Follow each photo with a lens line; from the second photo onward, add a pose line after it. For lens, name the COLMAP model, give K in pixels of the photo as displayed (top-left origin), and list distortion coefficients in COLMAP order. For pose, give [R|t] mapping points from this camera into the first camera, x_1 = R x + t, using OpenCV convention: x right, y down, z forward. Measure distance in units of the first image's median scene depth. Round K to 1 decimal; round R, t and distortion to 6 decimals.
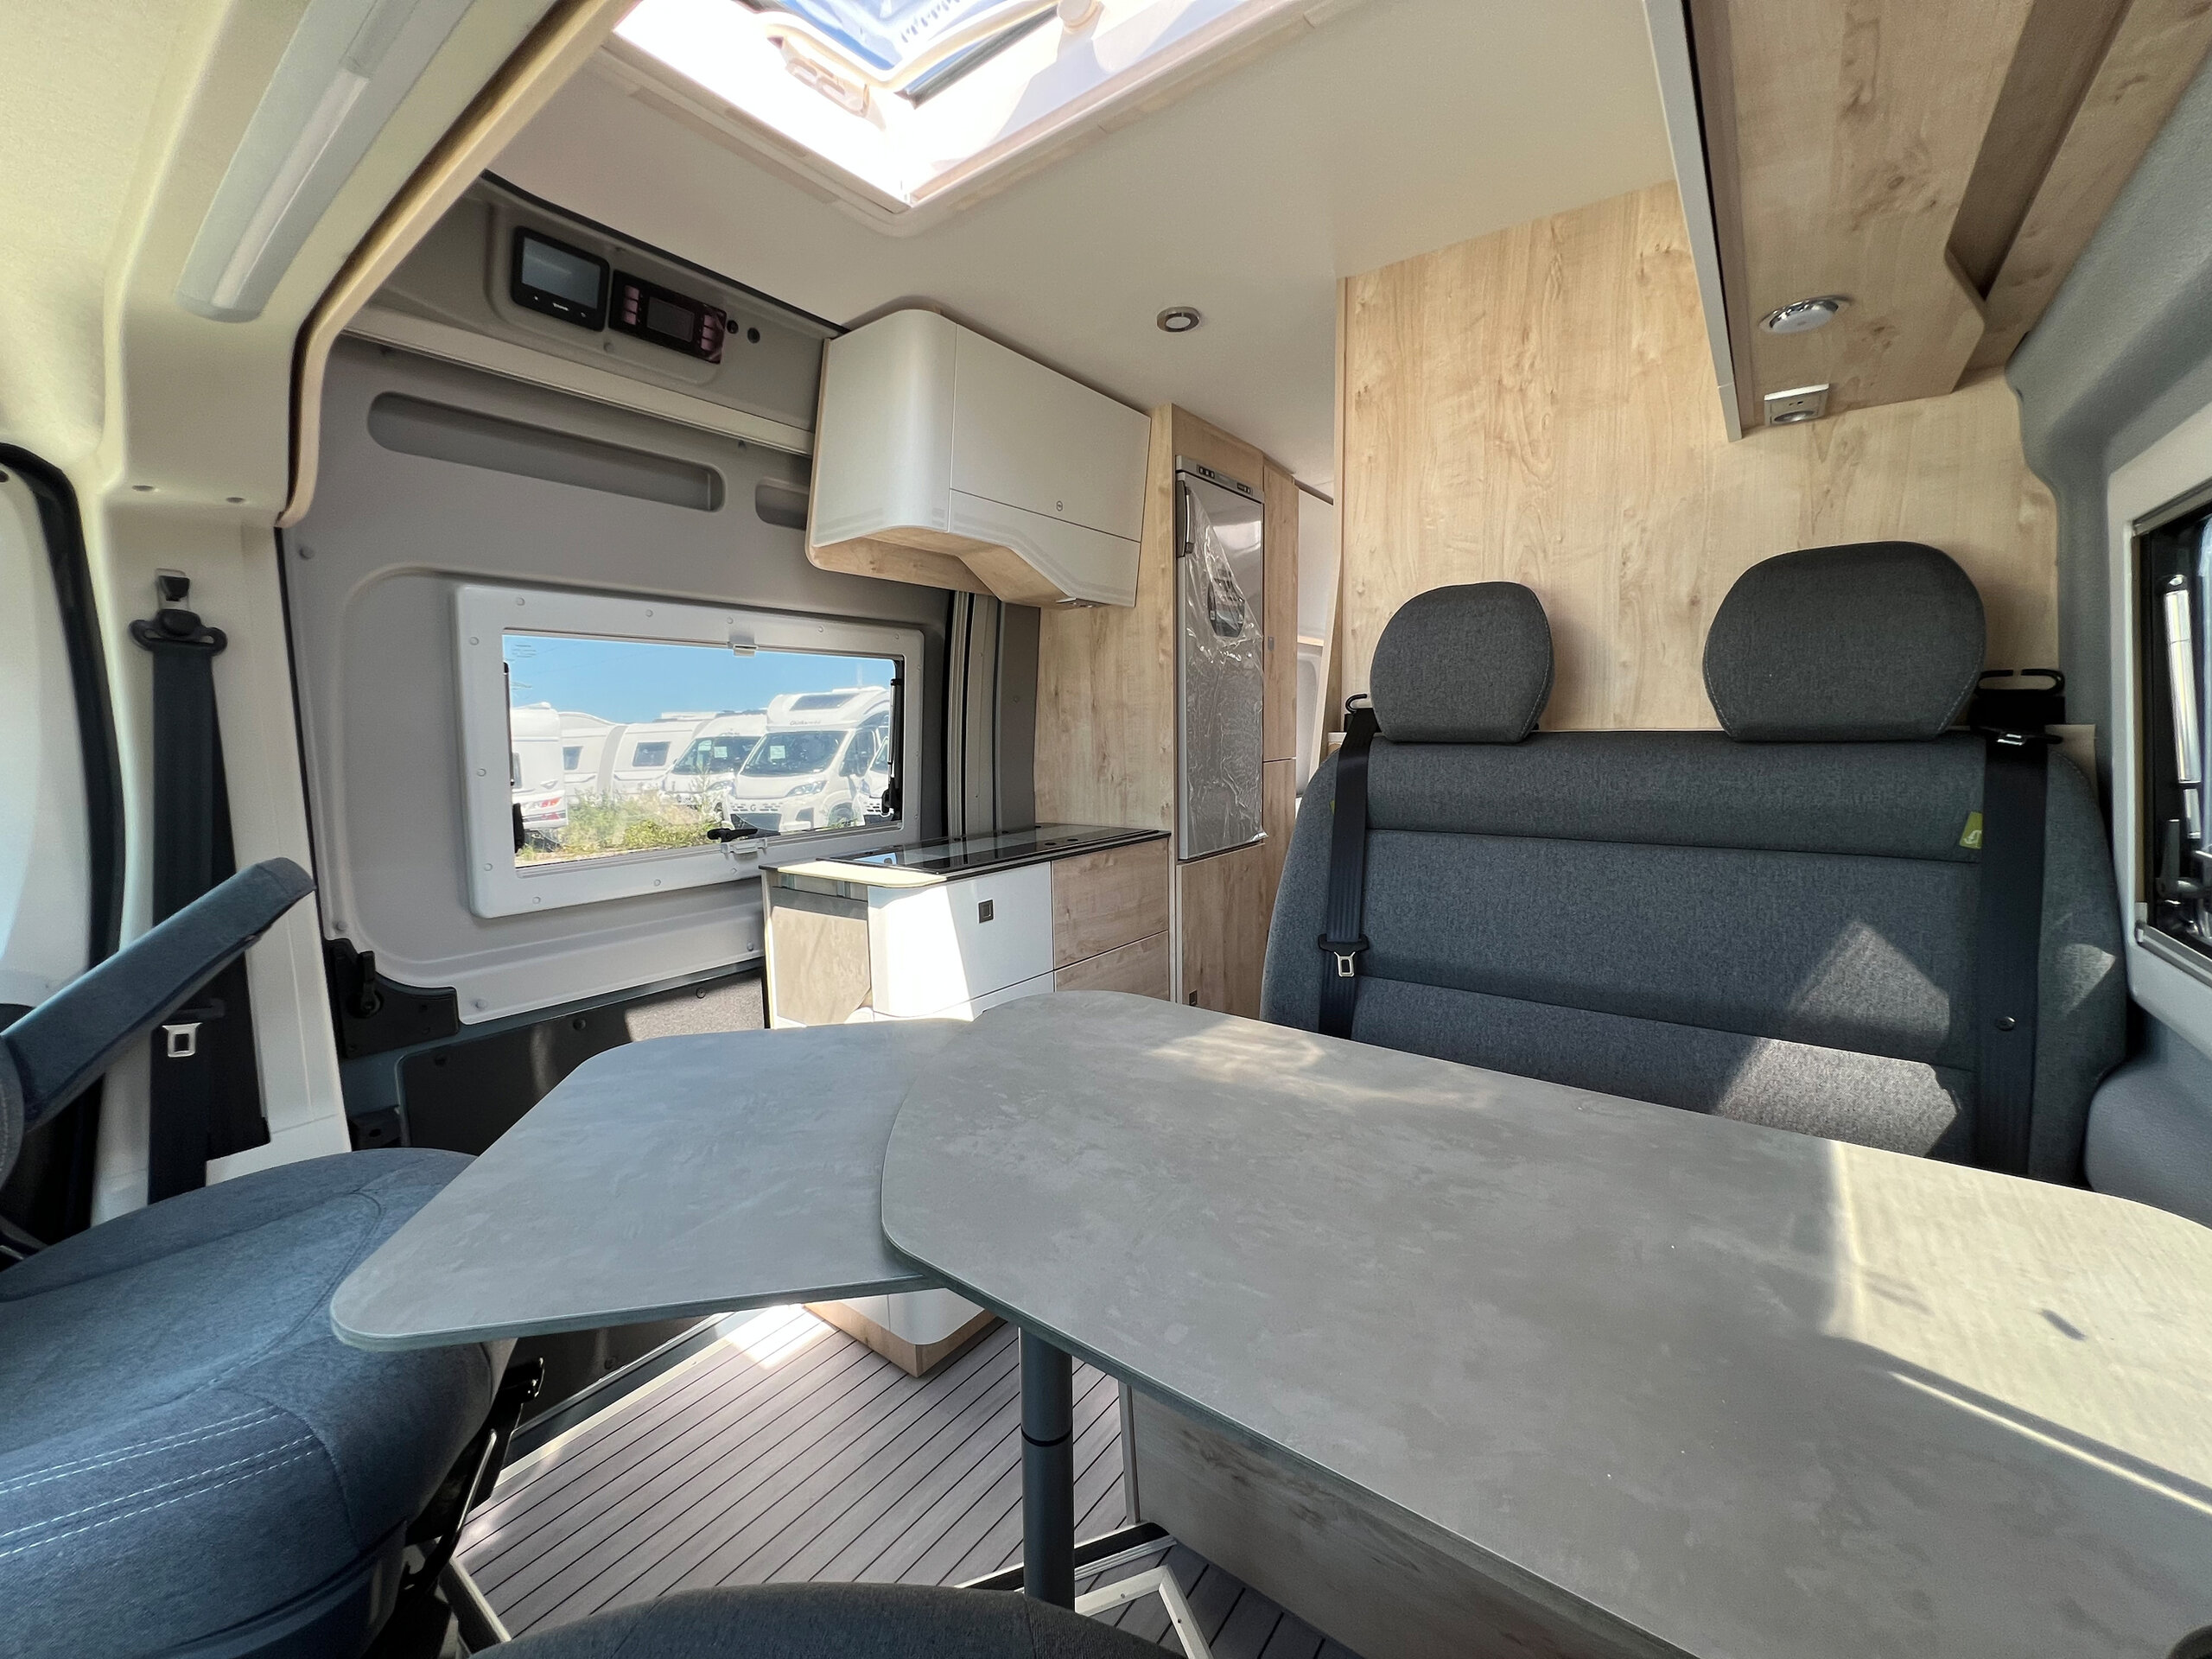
lens RADIAL K [[880.6, 0, 1106.0], [0, 880.6, 829.5], [0, 0, 1]] dist [-0.001296, -0.000153]
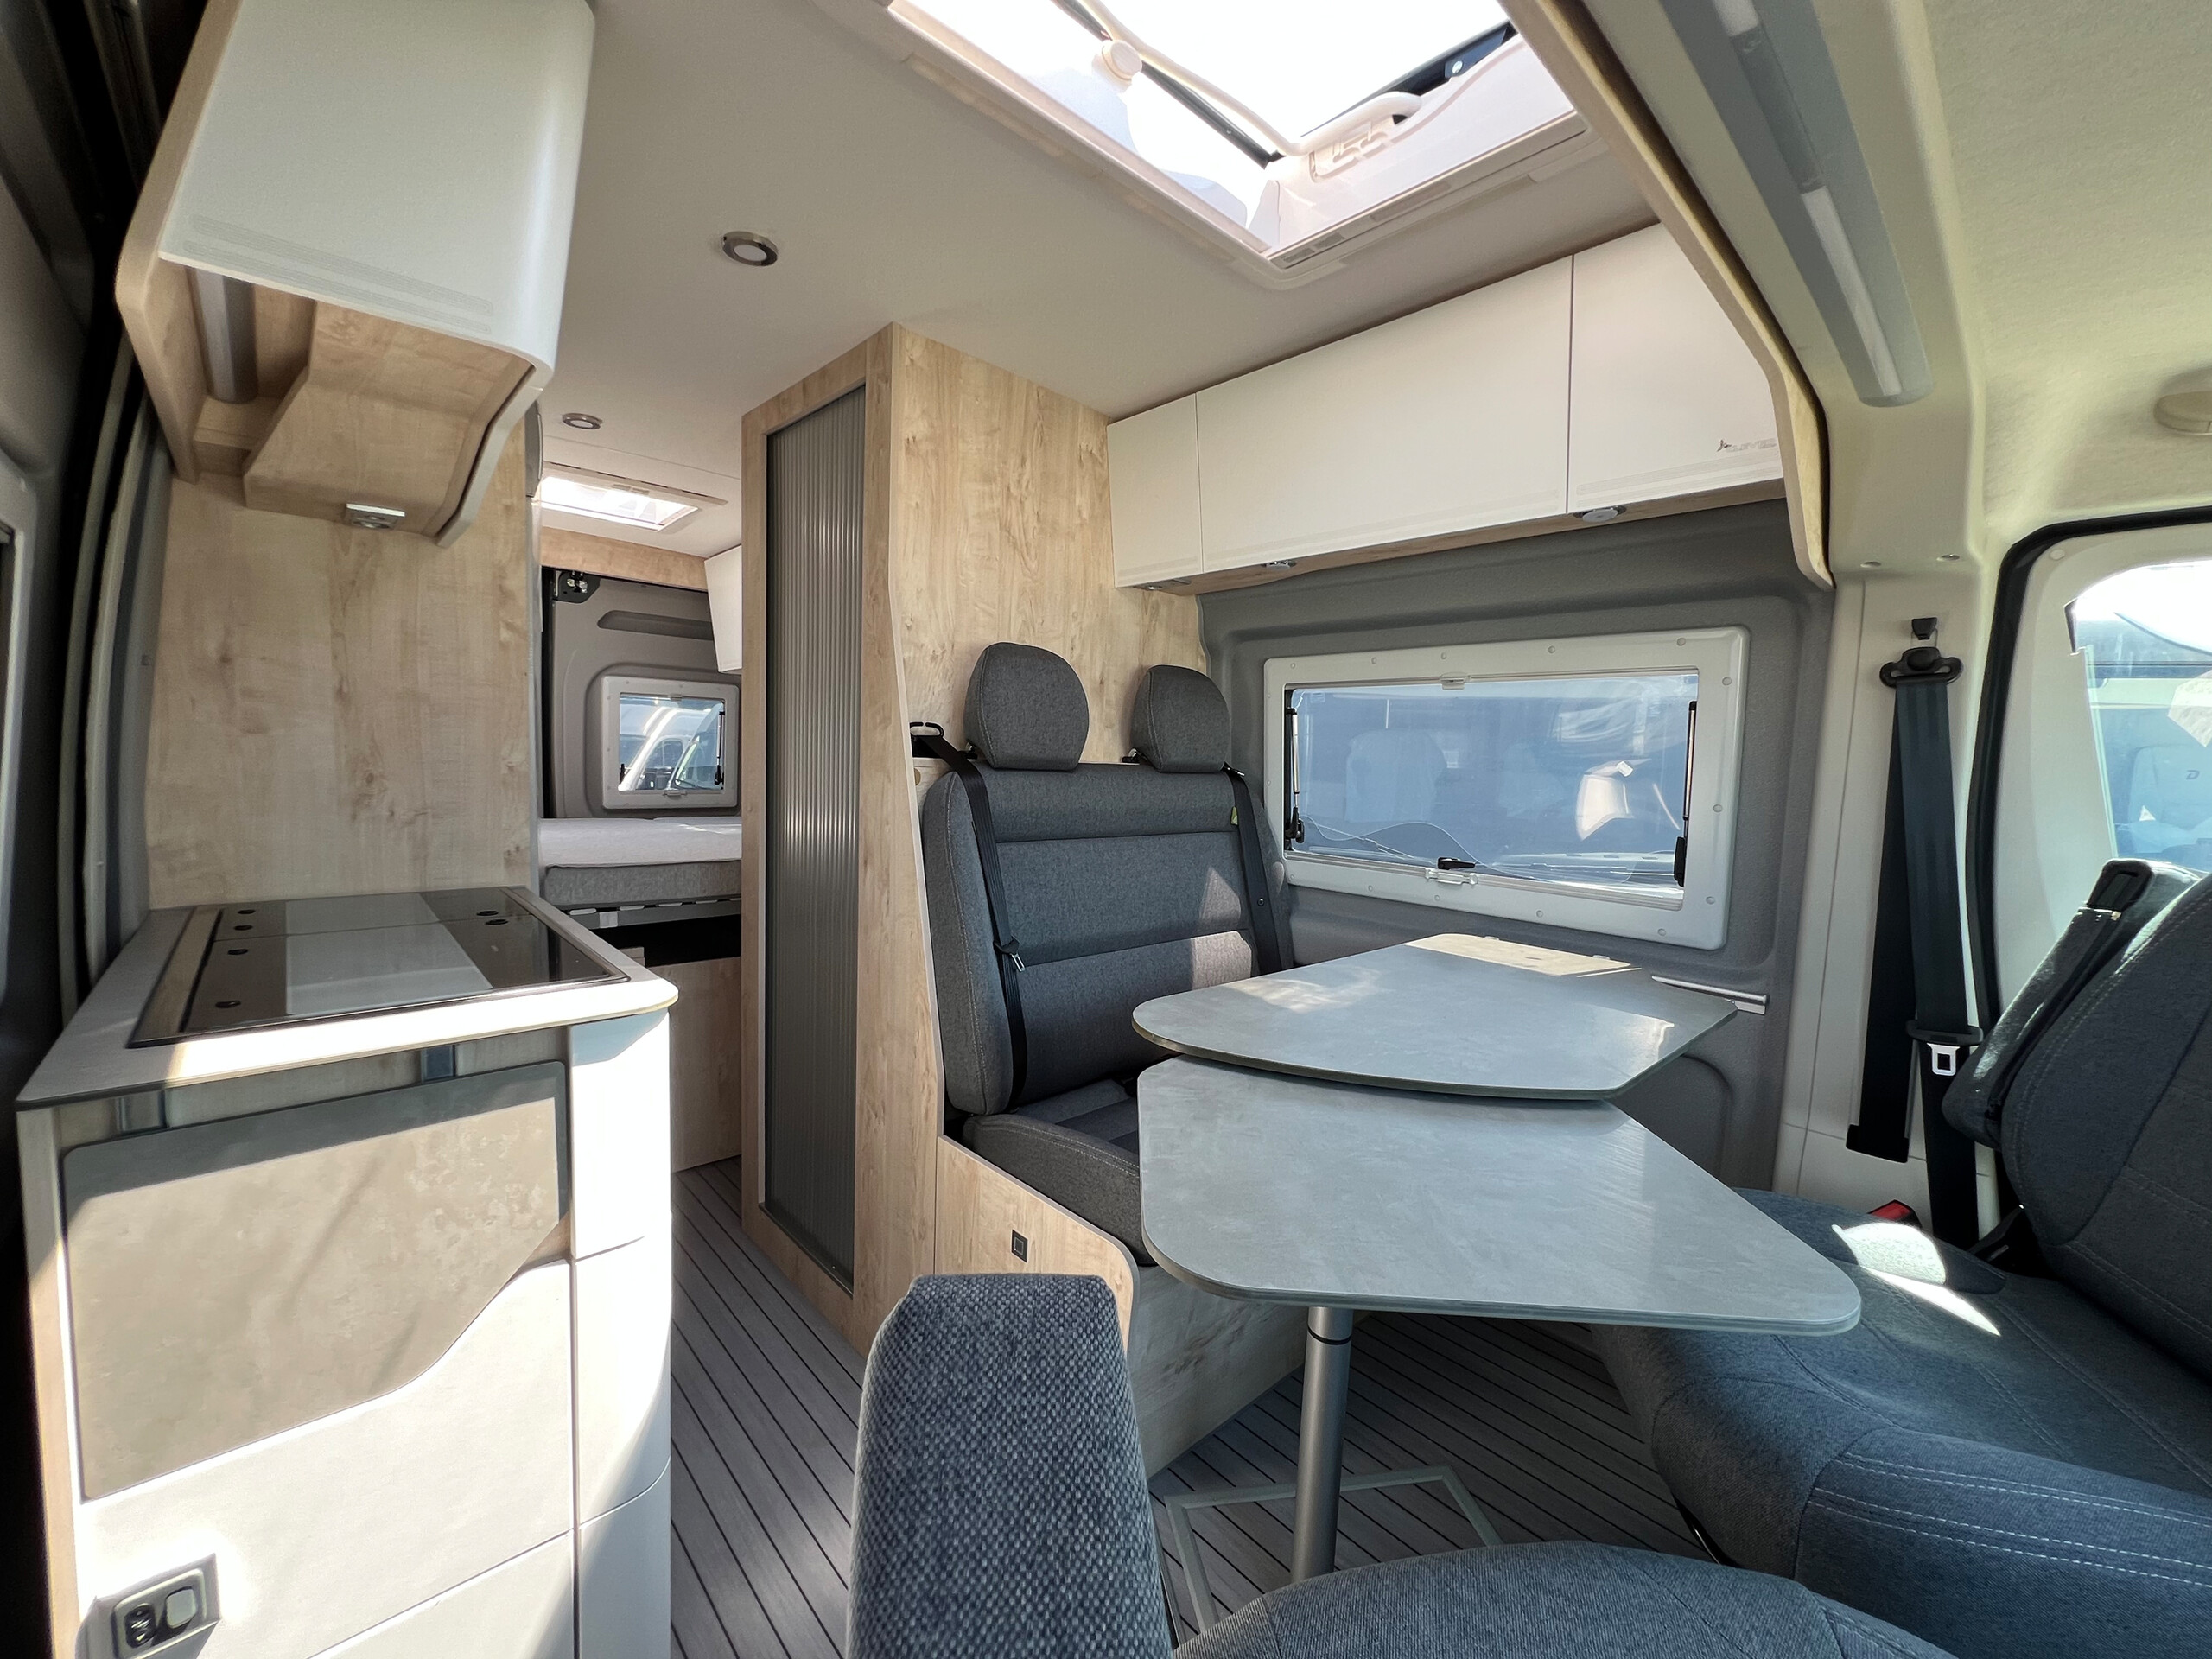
lens RADIAL K [[883.5, 0, 1099.9], [0, 883.5, 833.2], [0, 0, 1]] dist [0.000858, 0.000055]
pose [[0.188425, -0.063150, 0.980055, -0.821168], [0.074540, 0.995972, 0.049845, -0.062982], [-0.979255, 0.063661, 0.192373, 0.655770]]
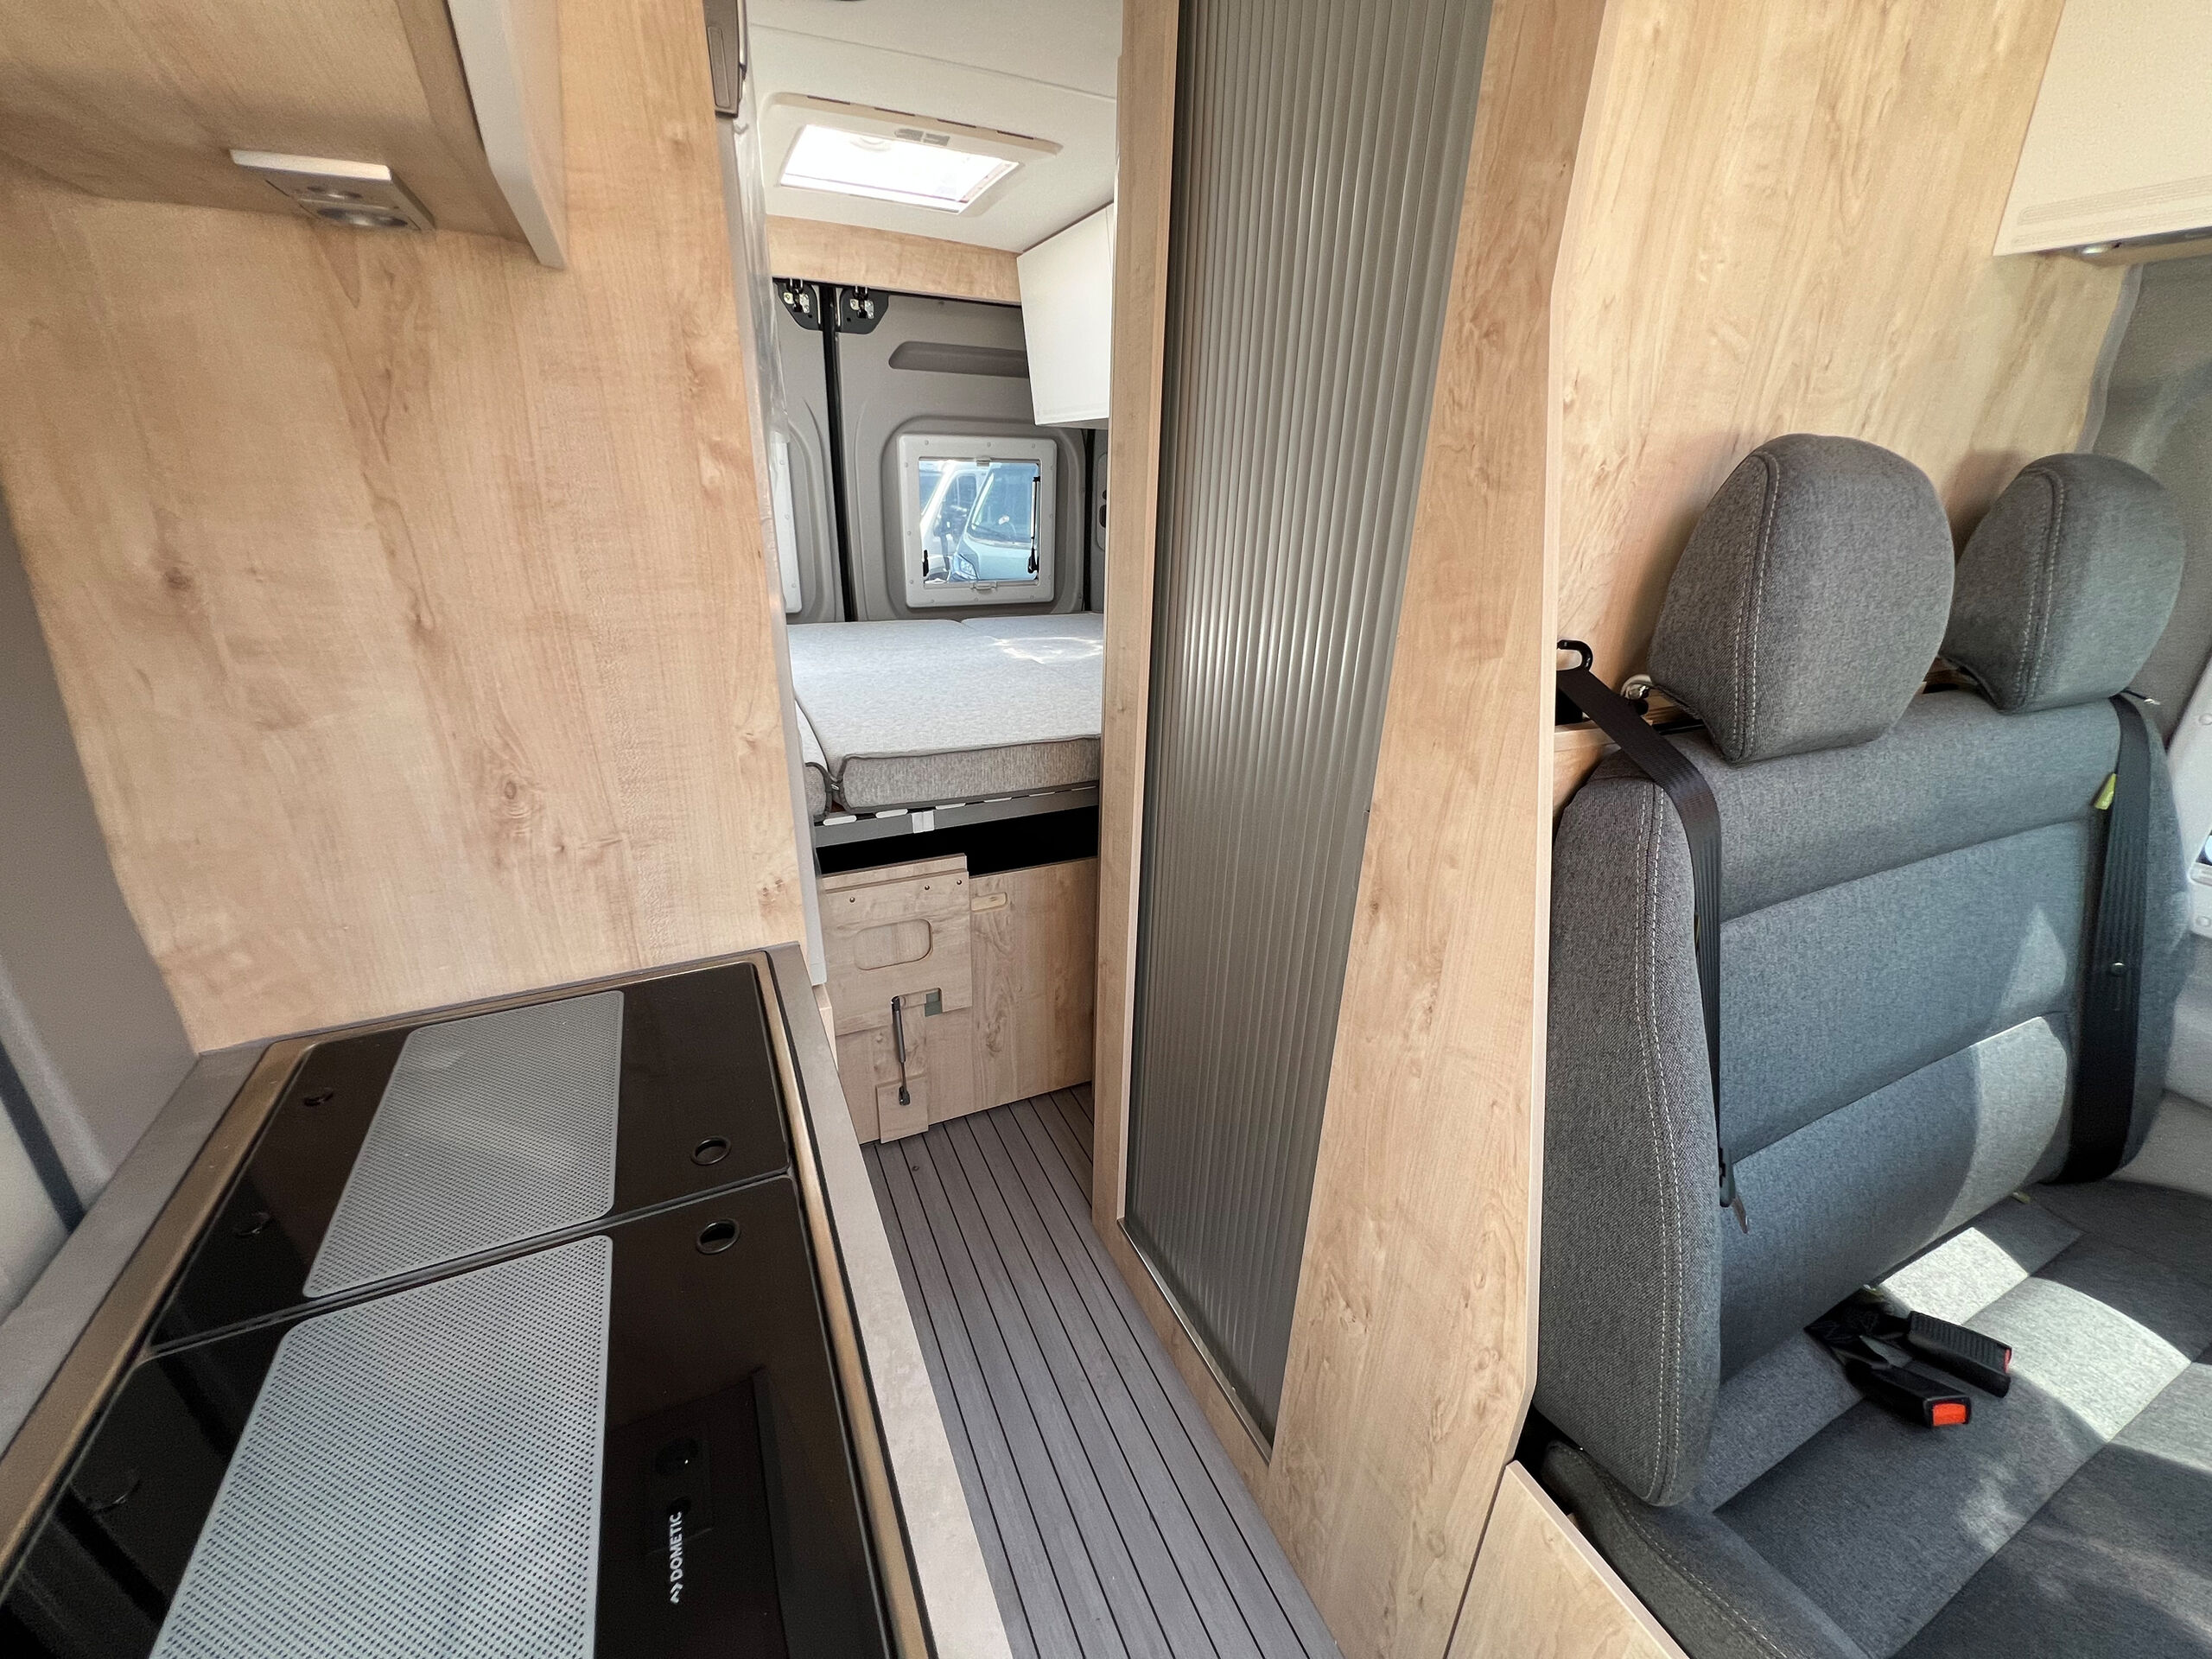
lens RADIAL K [[880.6, 0, 1106.0], [0, 880.6, 829.5], [0, 0, 1]] dist [-0.001296, -0.000153]
pose [[0.468611, -0.311344, 0.826722, -0.268806], [0.068337, 0.945807, 0.317456, -0.251846], [-0.880758, -0.092268, 0.464492, 1.100192]]
